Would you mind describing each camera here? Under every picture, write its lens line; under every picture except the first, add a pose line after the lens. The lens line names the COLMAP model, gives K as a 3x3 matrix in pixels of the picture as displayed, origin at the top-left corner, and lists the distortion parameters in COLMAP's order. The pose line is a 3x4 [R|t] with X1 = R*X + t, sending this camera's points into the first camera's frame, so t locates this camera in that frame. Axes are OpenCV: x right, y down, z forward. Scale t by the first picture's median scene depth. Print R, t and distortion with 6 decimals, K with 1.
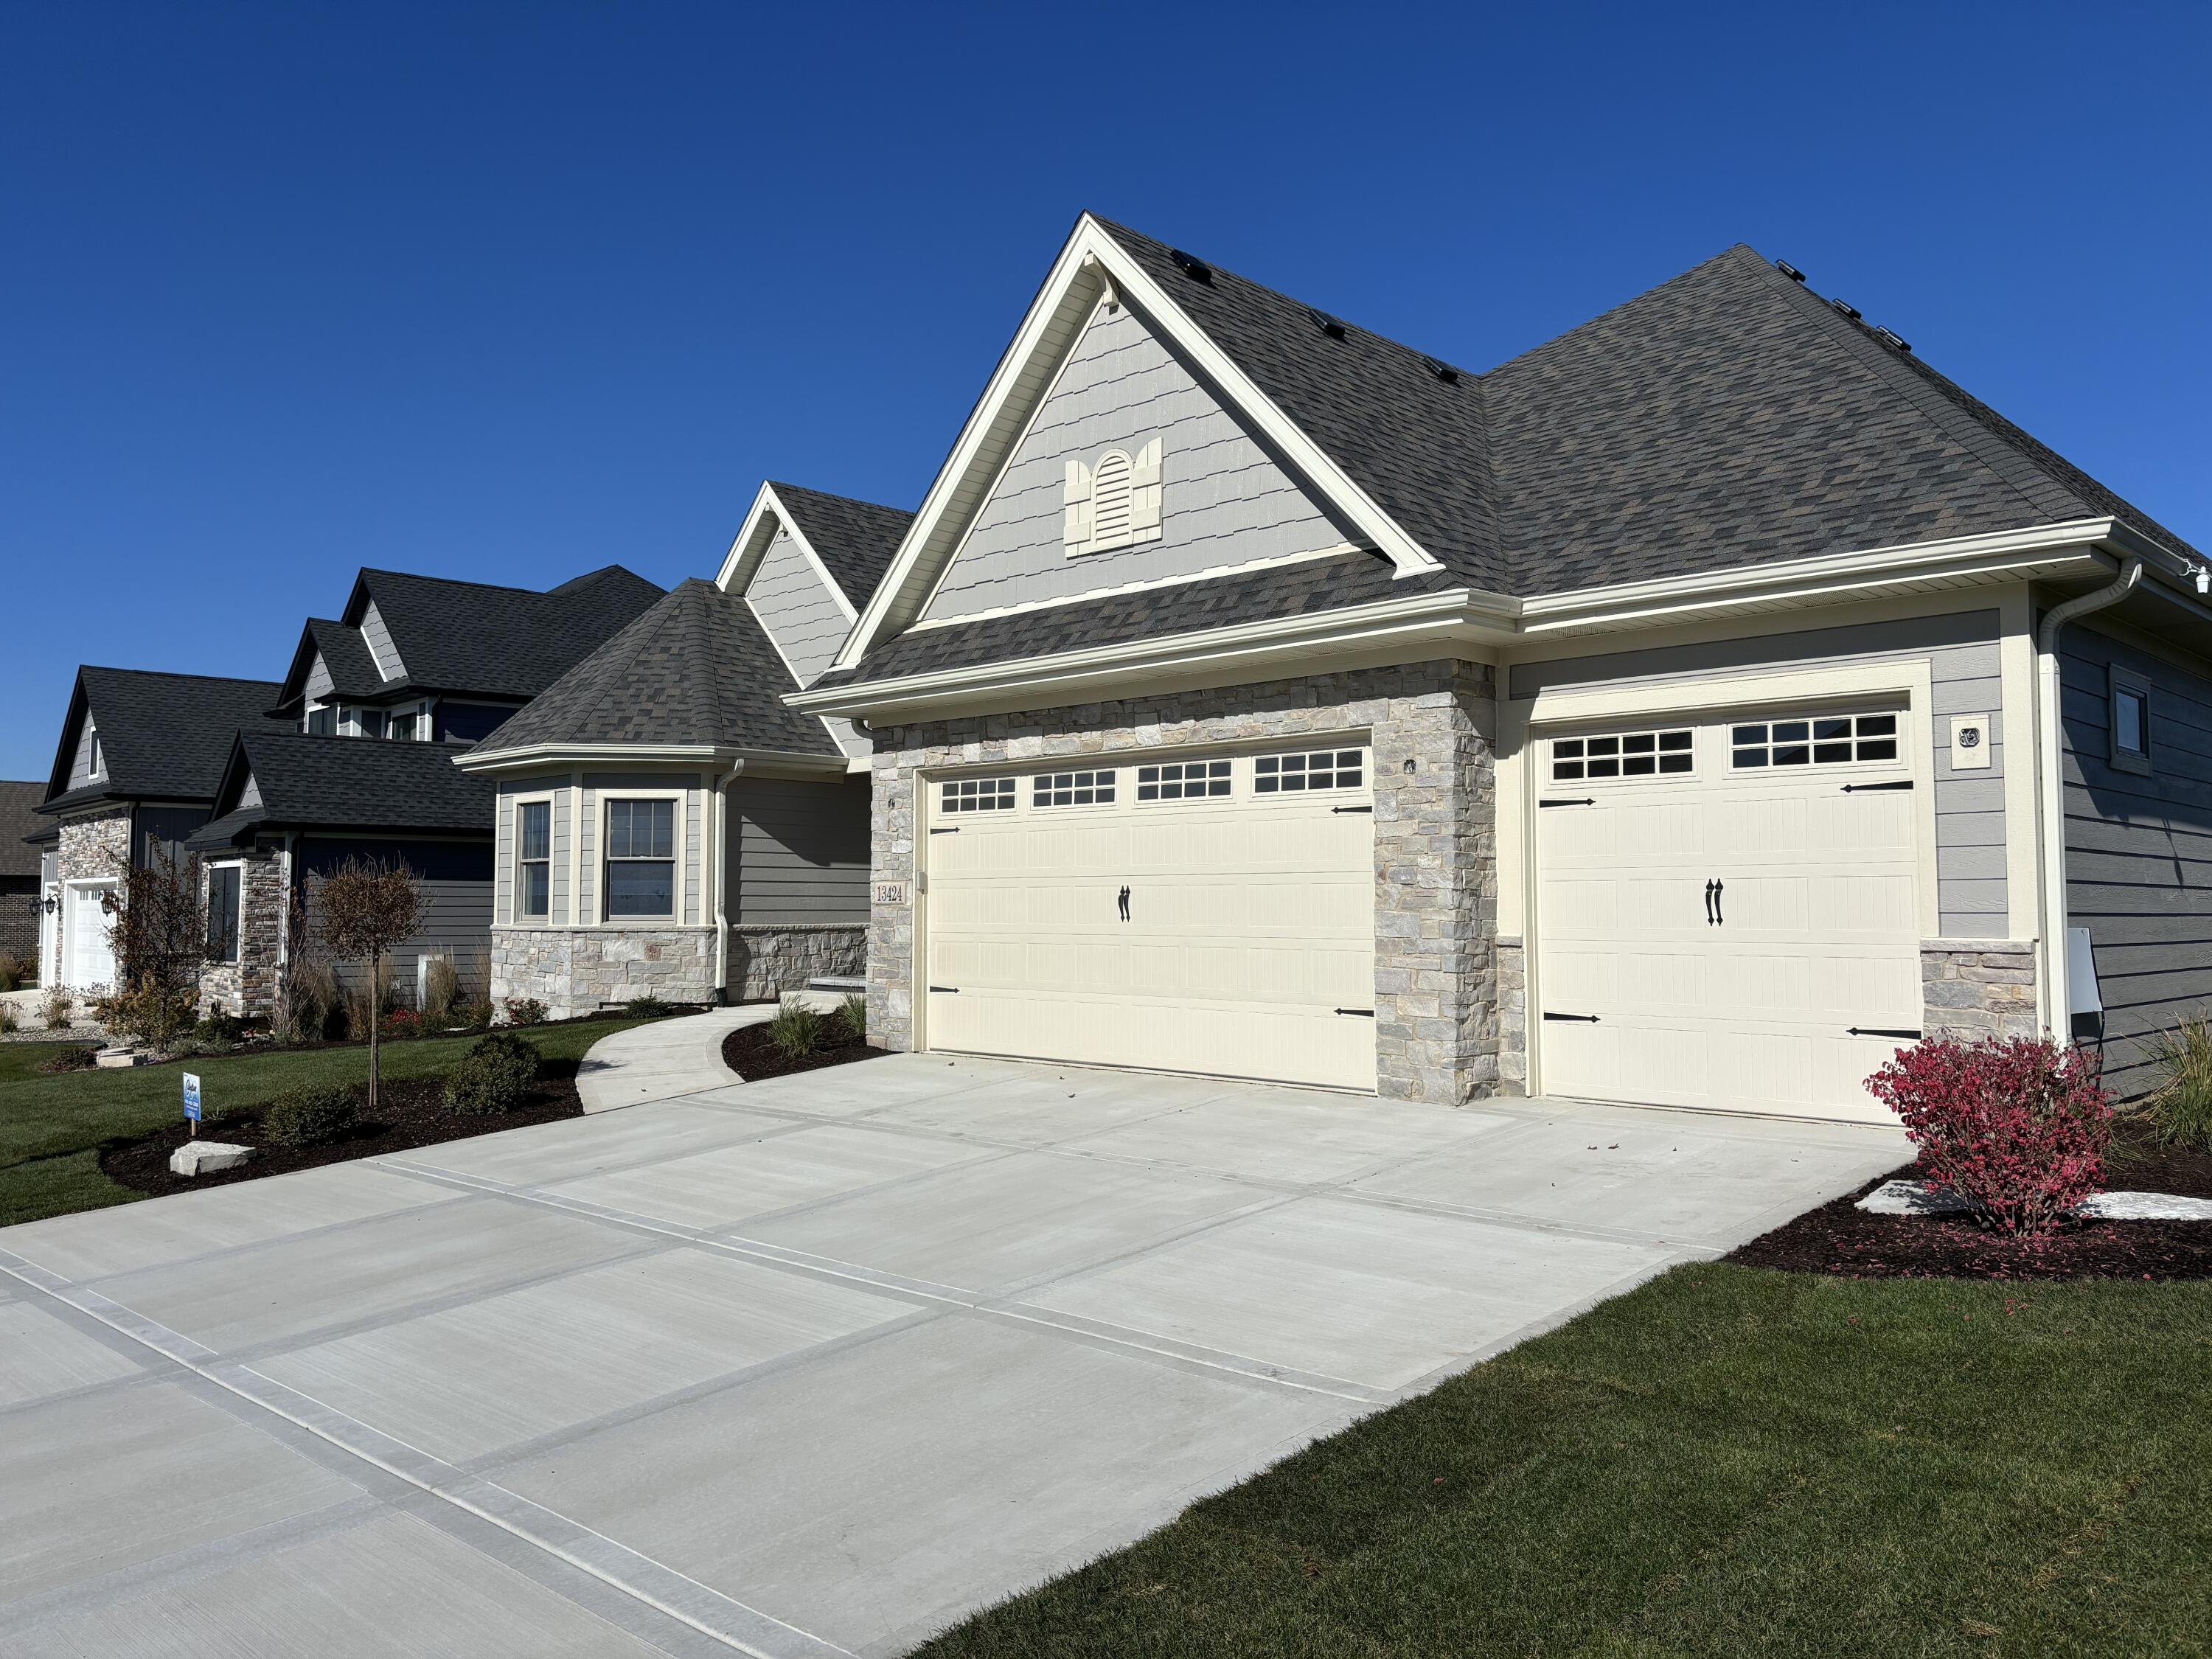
lens RADIAL K [[1671.8, 0, 1139.3], [0, 1671.8, 843.5], [0, 0, 1]] dist [0.120758, -0.204553]
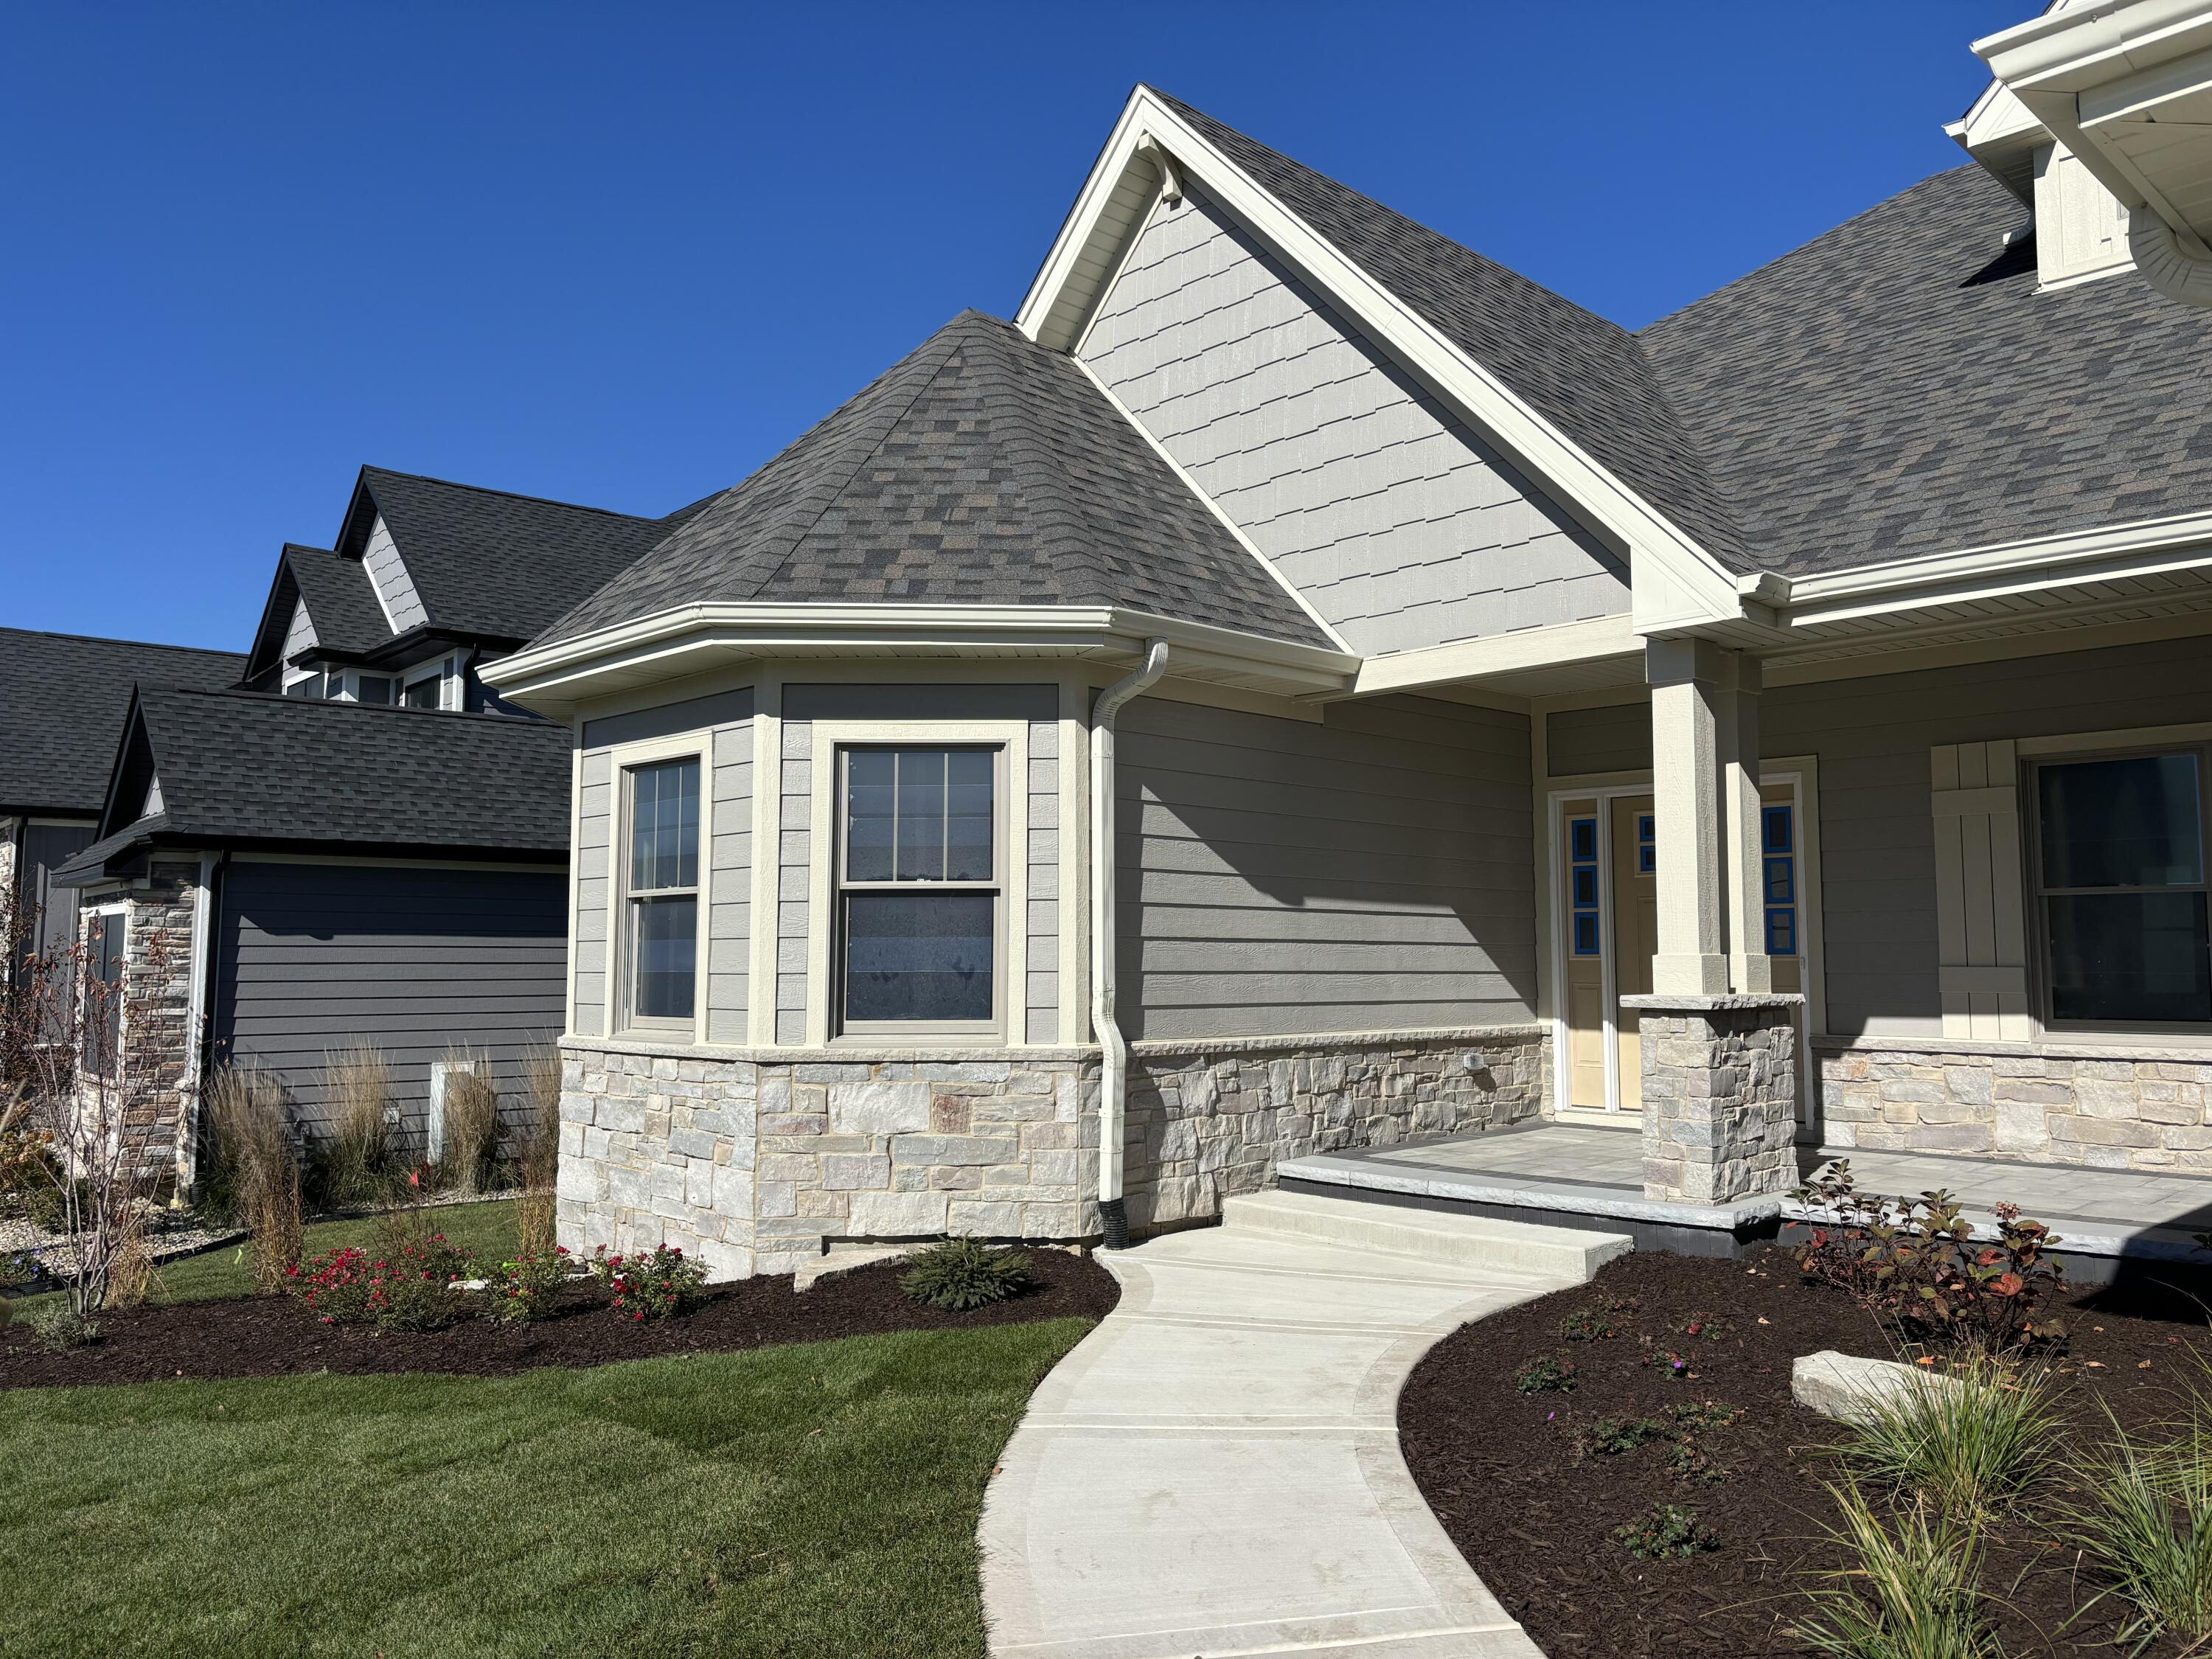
lens RADIAL K [[1671.8, 0, 1139.3], [0, 1671.8, 843.5], [0, 0, 1]] dist [0.120758, -0.204553]
pose [[0.999616, -0.003466, -0.027483, -0.226249], [0.002618, 0.999522, -0.030814, 0.011299], [0.027577, 0.030730, 0.999147, 0.578072]]
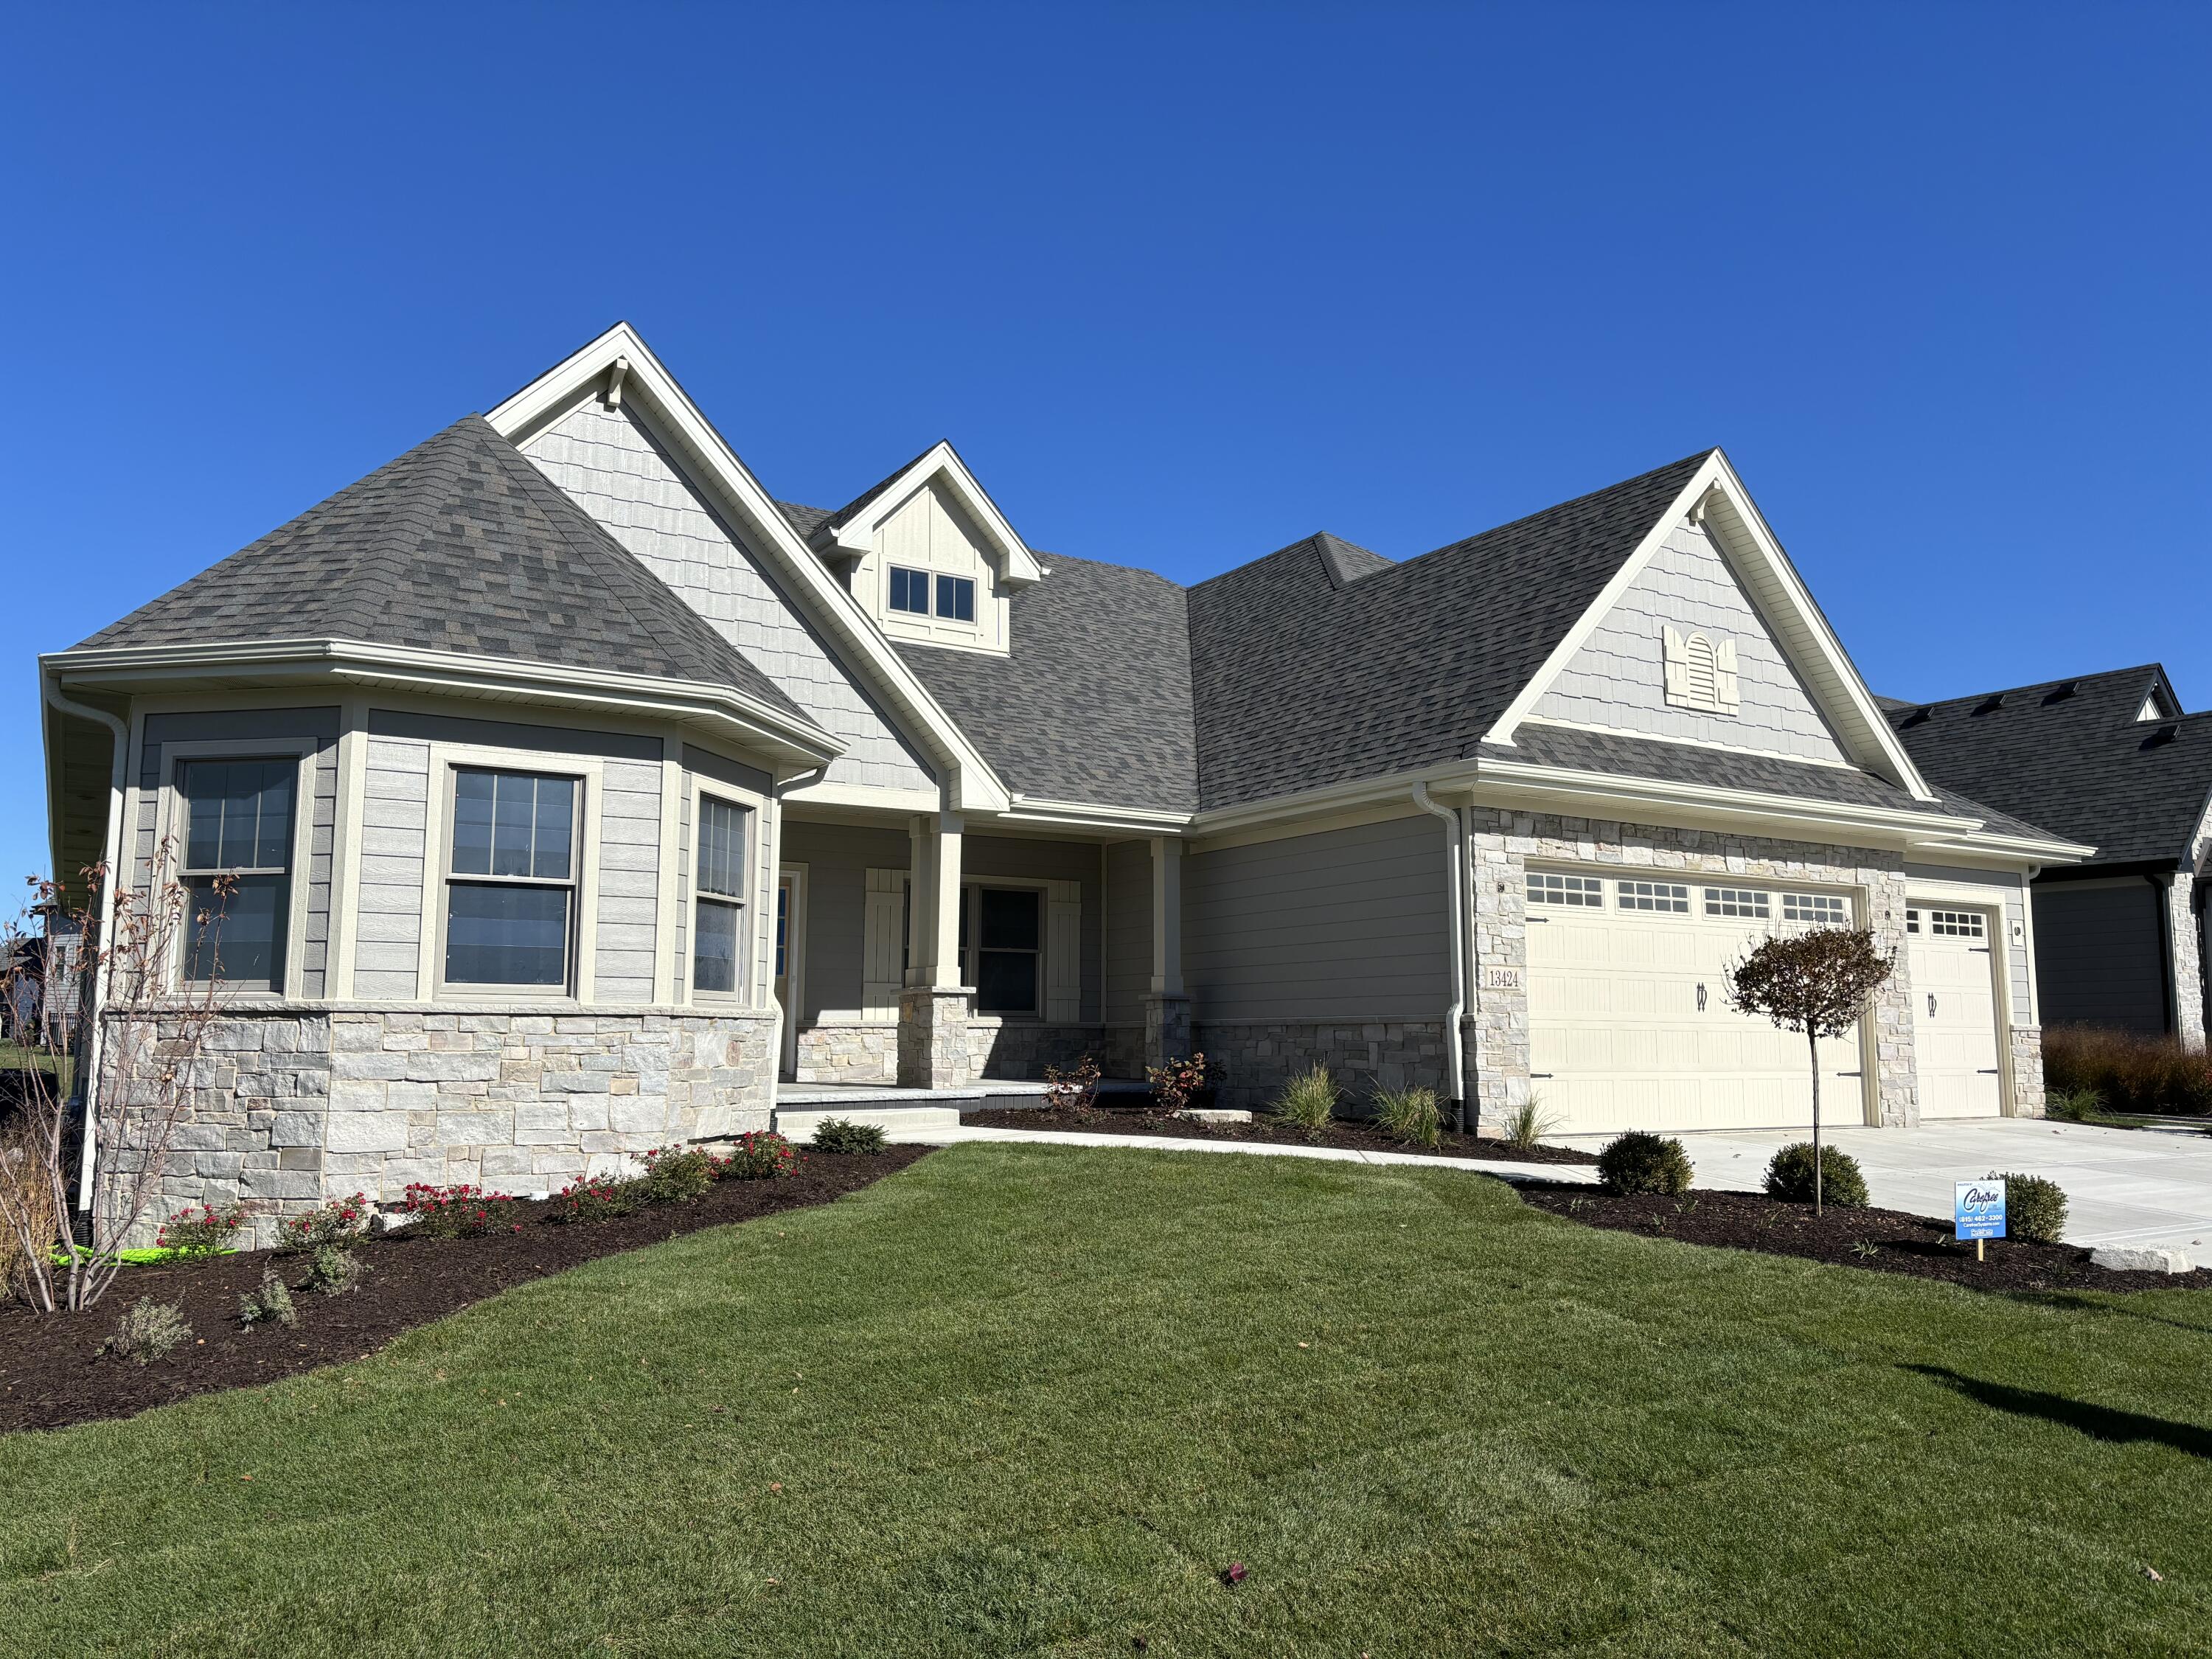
lens RADIAL K [[1671.8, 0, 1139.3], [0, 1671.8, 843.5], [0, 0, 1]] dist [0.120758, -0.204553]
pose [[0.238361, 0.117840, 0.964001, -0.831212], [-0.041826, 0.992936, -0.111035, 0.049966], [-0.970275, -0.013854, 0.241606, 0.698599]]
